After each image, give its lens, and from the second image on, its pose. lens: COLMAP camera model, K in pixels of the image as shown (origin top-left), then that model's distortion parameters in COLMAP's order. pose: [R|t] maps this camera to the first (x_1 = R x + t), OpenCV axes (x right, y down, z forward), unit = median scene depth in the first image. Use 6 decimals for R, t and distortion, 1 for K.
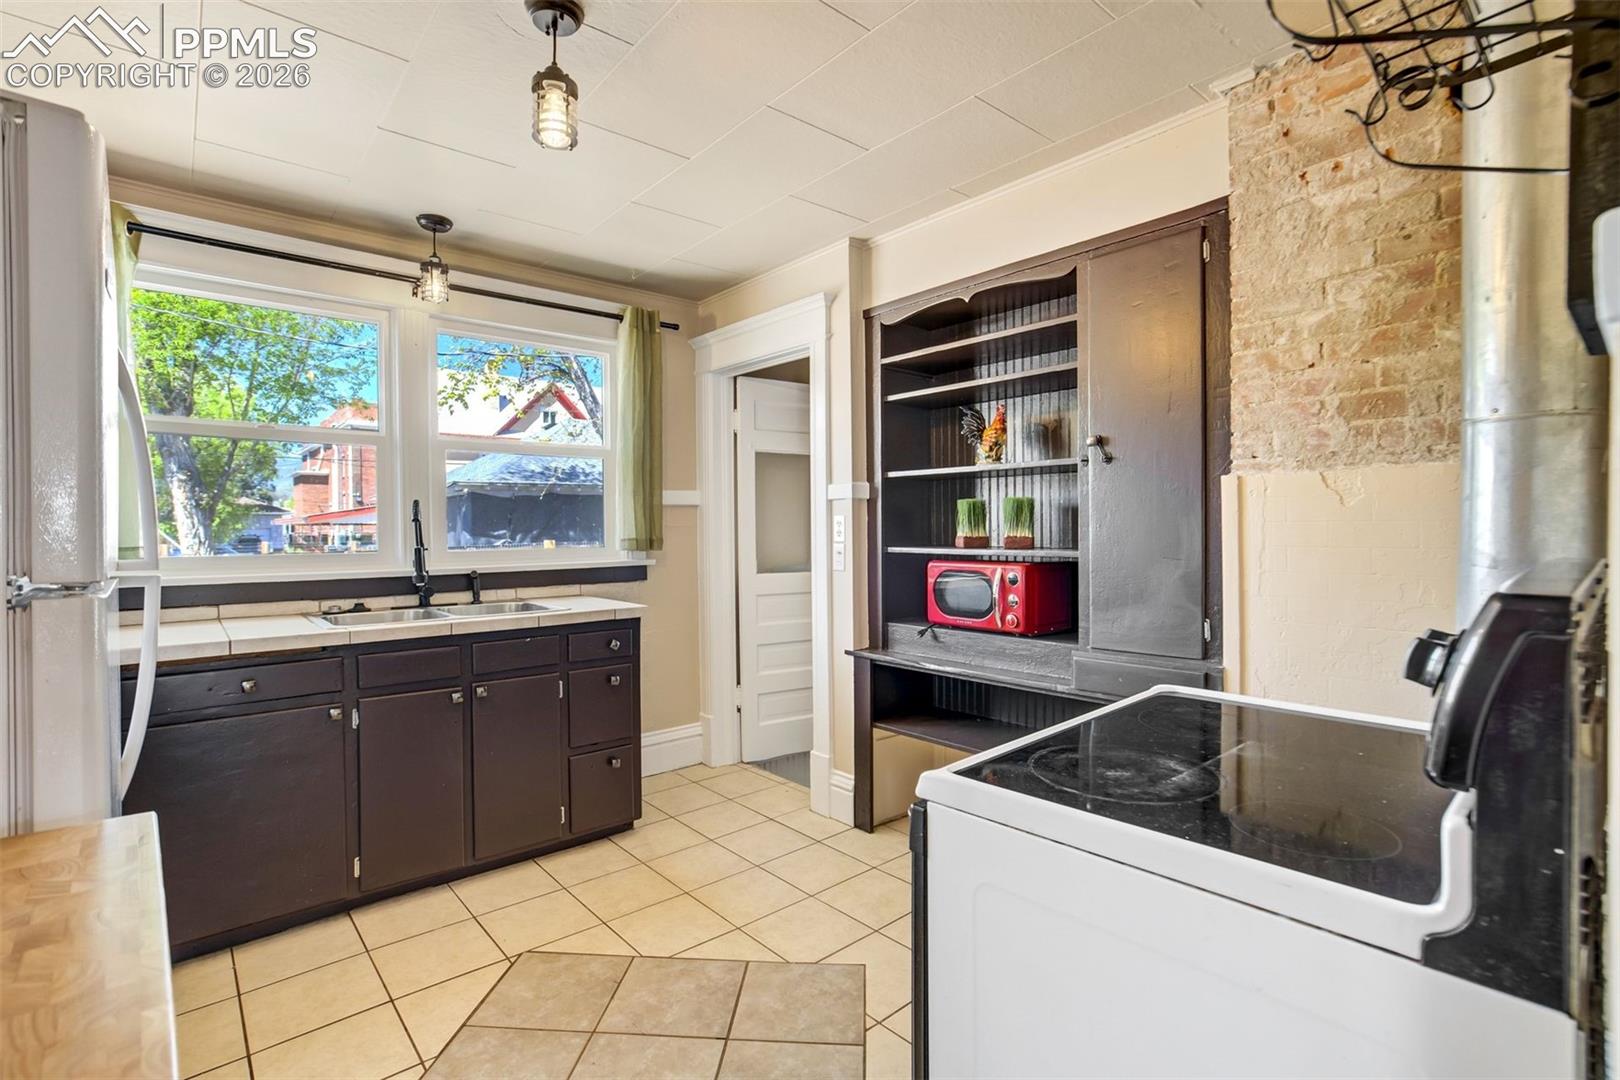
lens RADIAL K [[759.3, 0, 812.8], [0, 759.3, 540.1], [0, 0, 1]] dist [-0.039672, 0.021543]
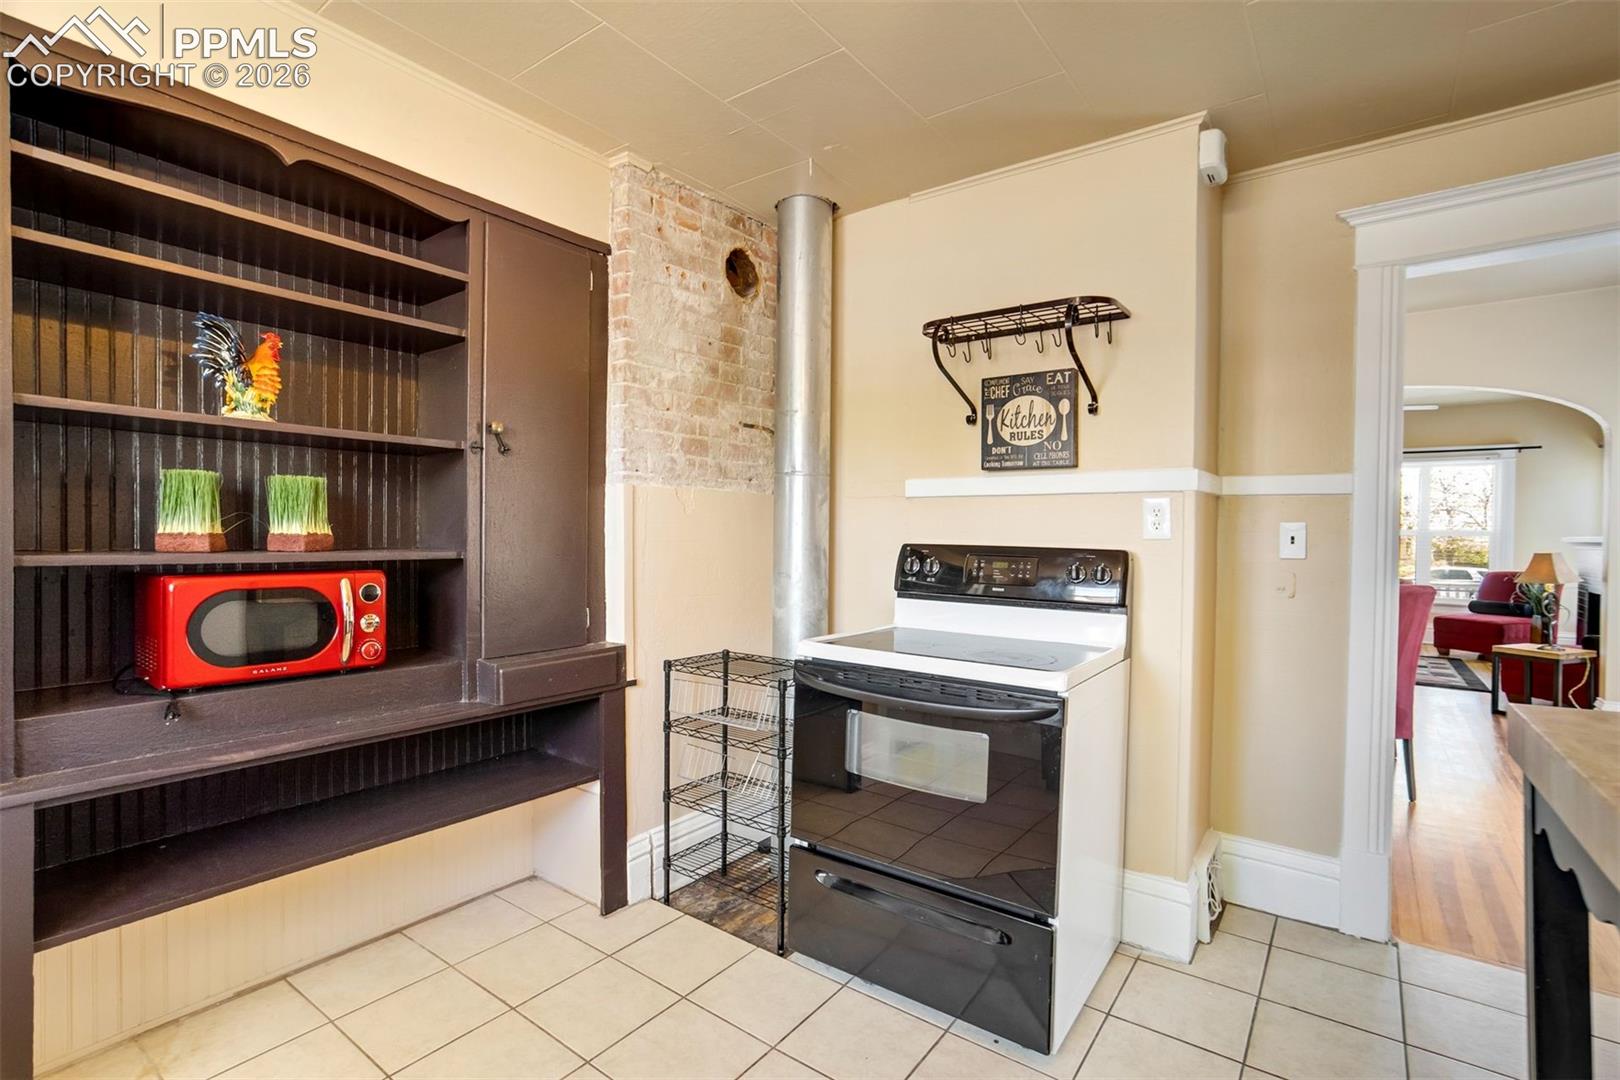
lens RADIAL K [[759.3, 0, 808.3], [0, 759.3, 537.7], [0, 0, 1]] dist [-0.039672, 0.021543]
pose [[-0.214731, -0.002976, 0.976669, -0.649378], [0.003083, 0.999988, 0.003725, -0.002409], [-0.976668, 0.003811, -0.214720, 0.918077]]
